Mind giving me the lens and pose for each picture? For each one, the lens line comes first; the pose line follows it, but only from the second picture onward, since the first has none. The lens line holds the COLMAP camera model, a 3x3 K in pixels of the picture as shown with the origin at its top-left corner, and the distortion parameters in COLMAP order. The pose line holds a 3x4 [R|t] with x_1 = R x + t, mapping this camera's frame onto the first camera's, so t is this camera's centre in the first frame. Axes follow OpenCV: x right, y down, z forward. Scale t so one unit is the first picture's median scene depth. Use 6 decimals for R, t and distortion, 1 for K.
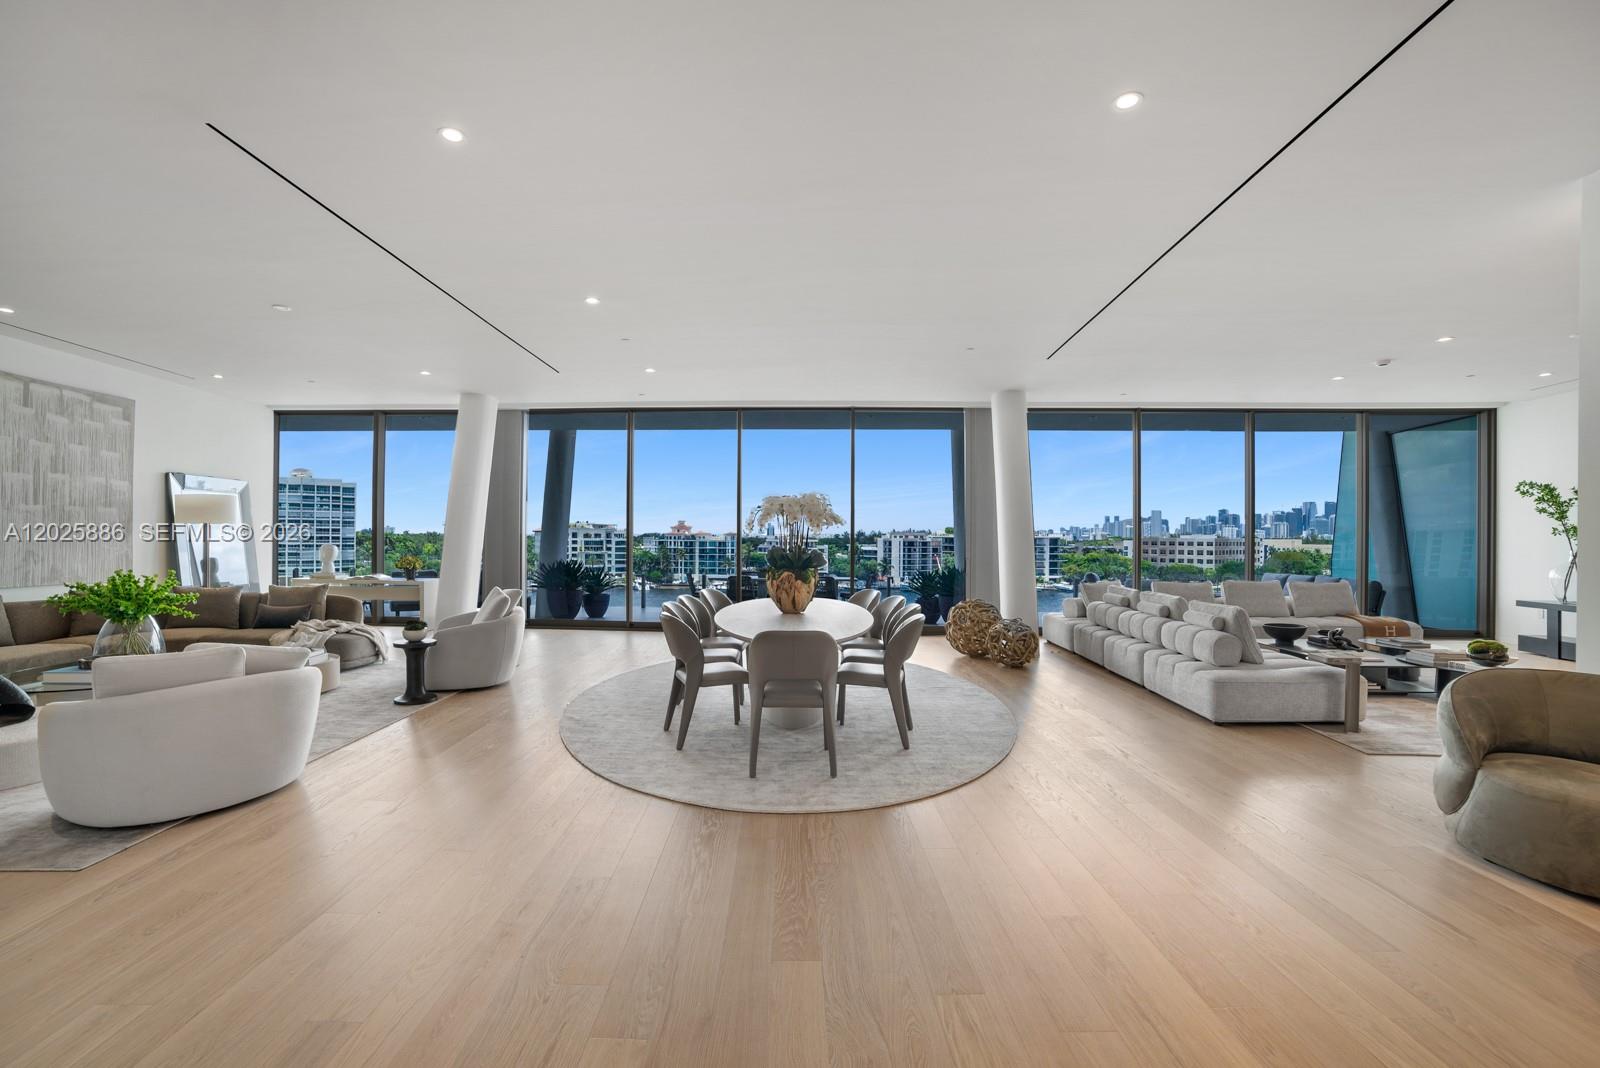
lens RADIAL K [[682.1, 0, 800.0], [0, 682.1, 534.0], [0, 0, 1]] dist [-0.096747, 0.038126]
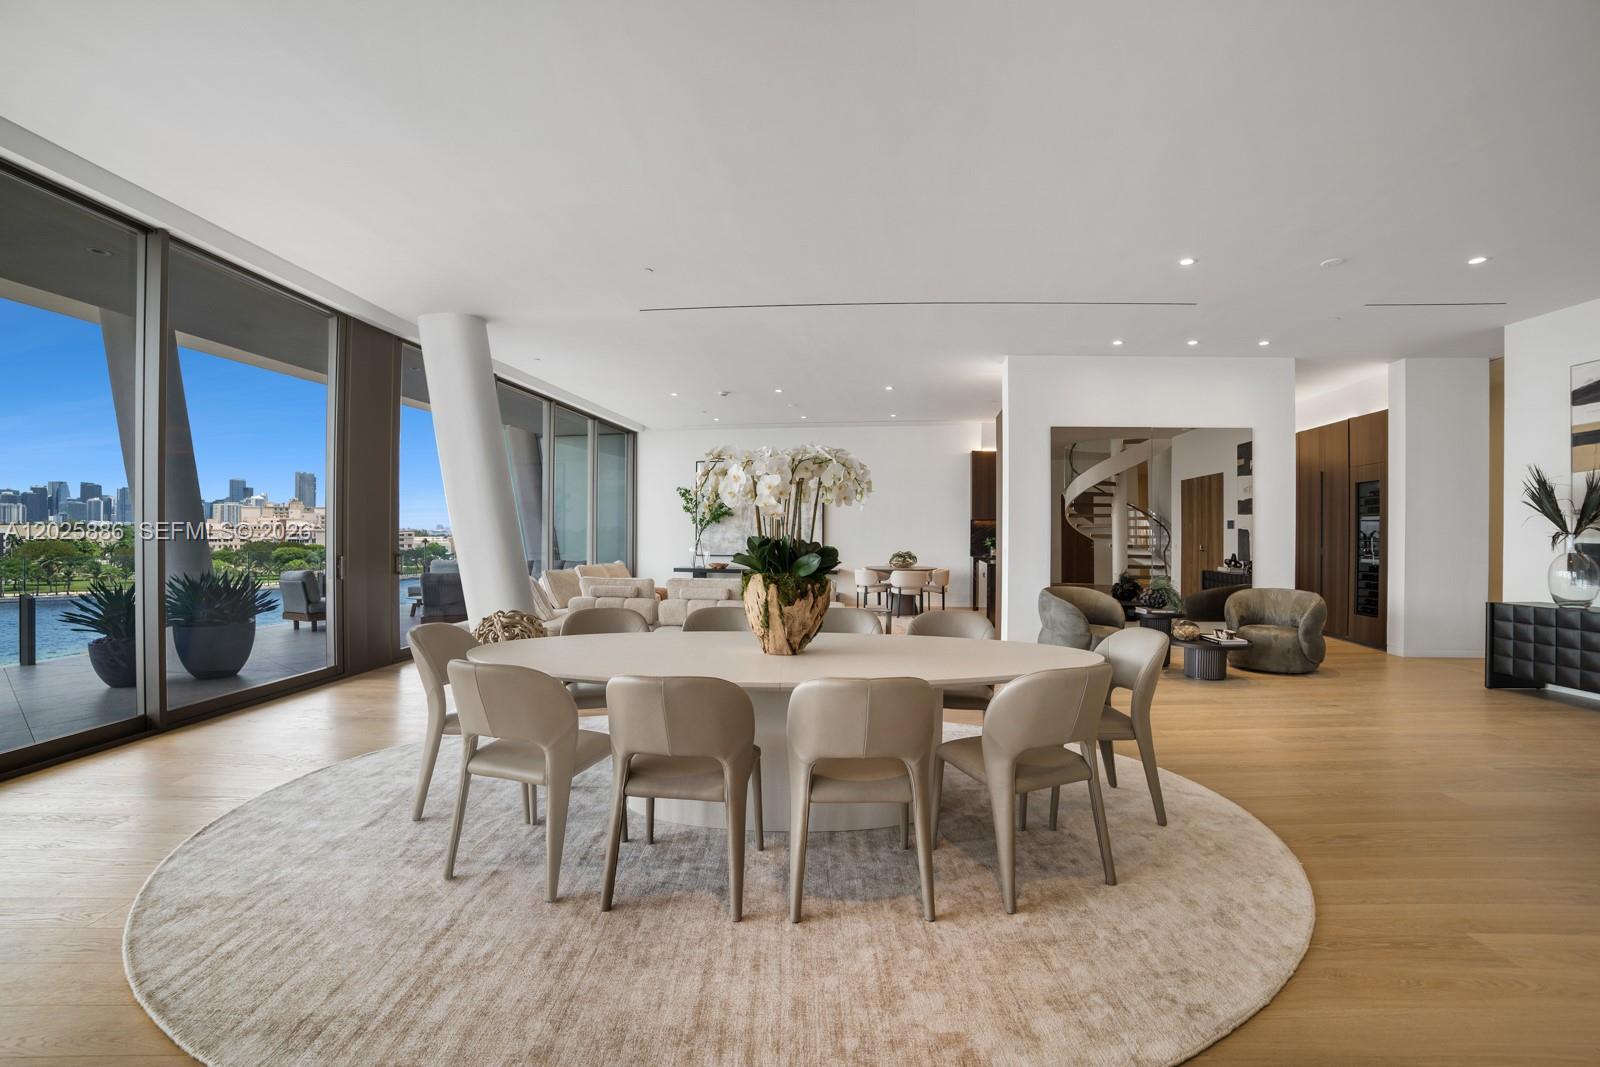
lens RADIAL K [[667.4, 0, 814.6], [0, 667.4, 533.0], [0, 0, 1]] dist [-0.097131, 0.026185]
pose [[0.017068, -0.010053, 0.999804, -0.362177], [-0.009632, 0.999901, 0.010218, 0.004651], [-0.999808, -0.009804, 0.016969, 0.617979]]
